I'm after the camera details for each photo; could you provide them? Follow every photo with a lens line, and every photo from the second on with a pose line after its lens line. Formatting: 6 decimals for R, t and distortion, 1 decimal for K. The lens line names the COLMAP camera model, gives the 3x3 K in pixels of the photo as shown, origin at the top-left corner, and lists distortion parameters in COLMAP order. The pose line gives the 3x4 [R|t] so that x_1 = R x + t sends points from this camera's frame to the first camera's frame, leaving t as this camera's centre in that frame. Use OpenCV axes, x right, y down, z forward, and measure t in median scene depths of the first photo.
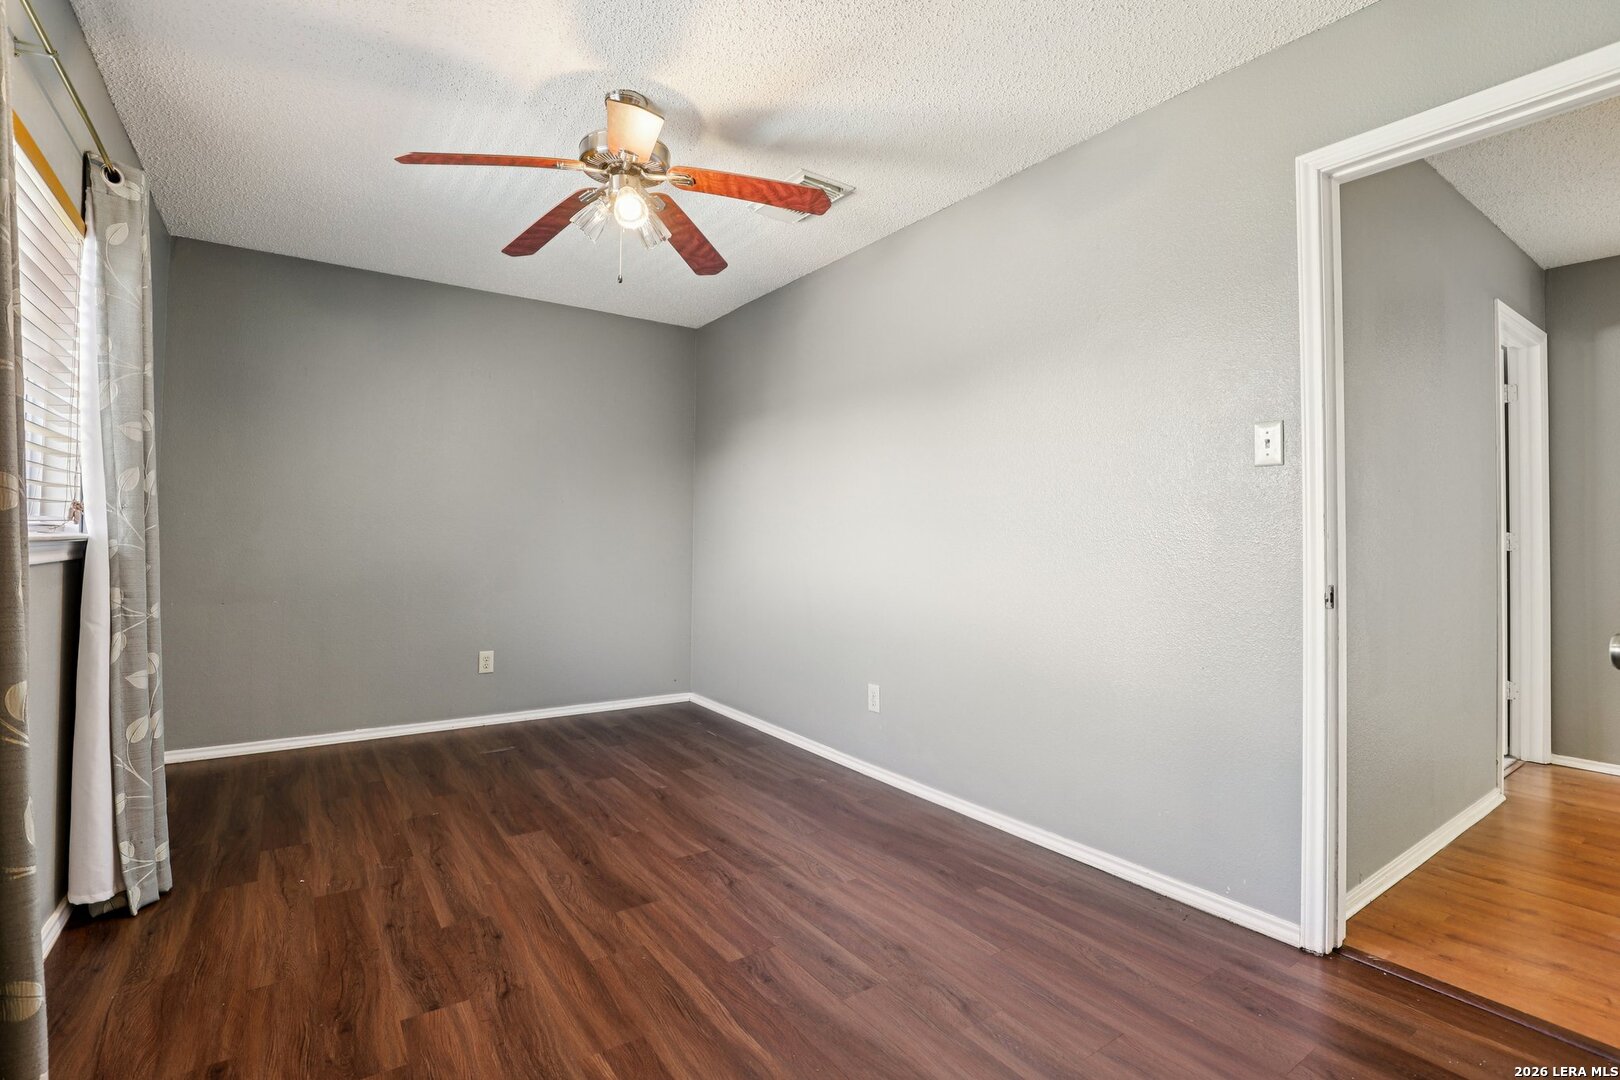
lens RADIAL K [[744.3, 0, 823.4], [0, 744.3, 539.6], [0, 0, 1]] dist [-0.024450, 0.000783]
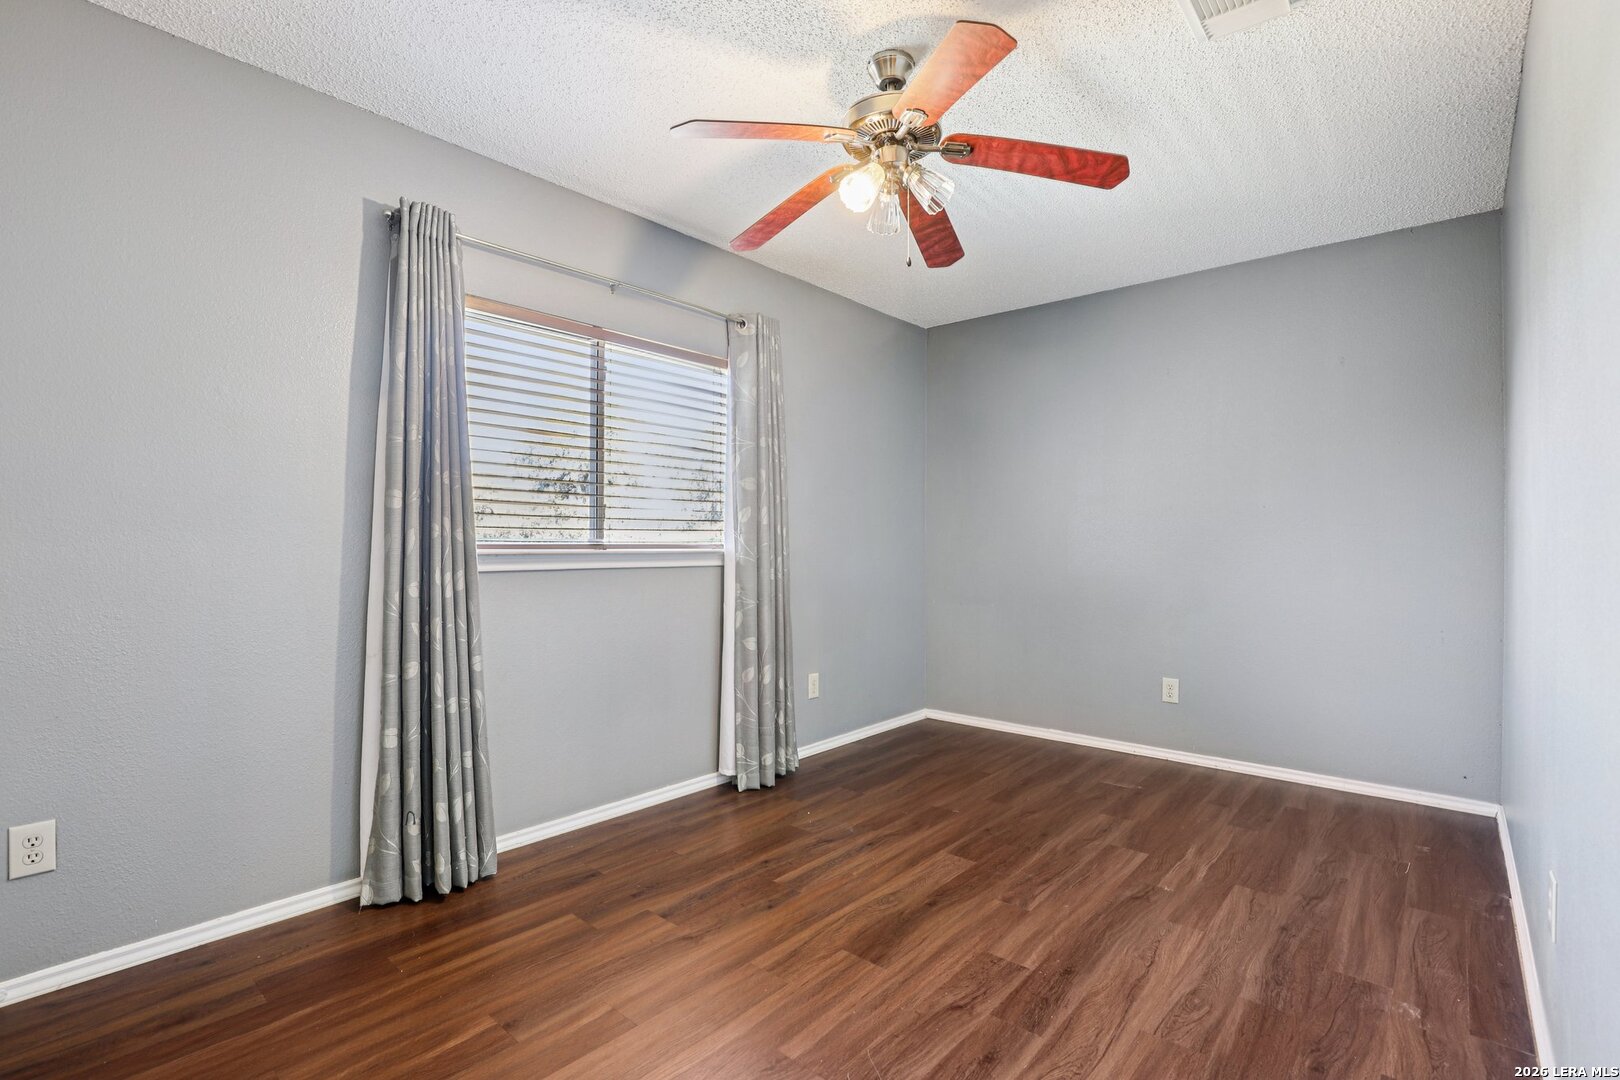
lens RADIAL K [[744.3, 0, 823.4], [0, 744.3, 539.6], [0, 0, 1]] dist [-0.024450, 0.000783]
pose [[0.247969, -0.017774, -0.968605, 0.523001], [-0.002302, 0.999818, -0.018936, 0.001245], [0.968765, 0.006926, 0.247883, 0.612513]]
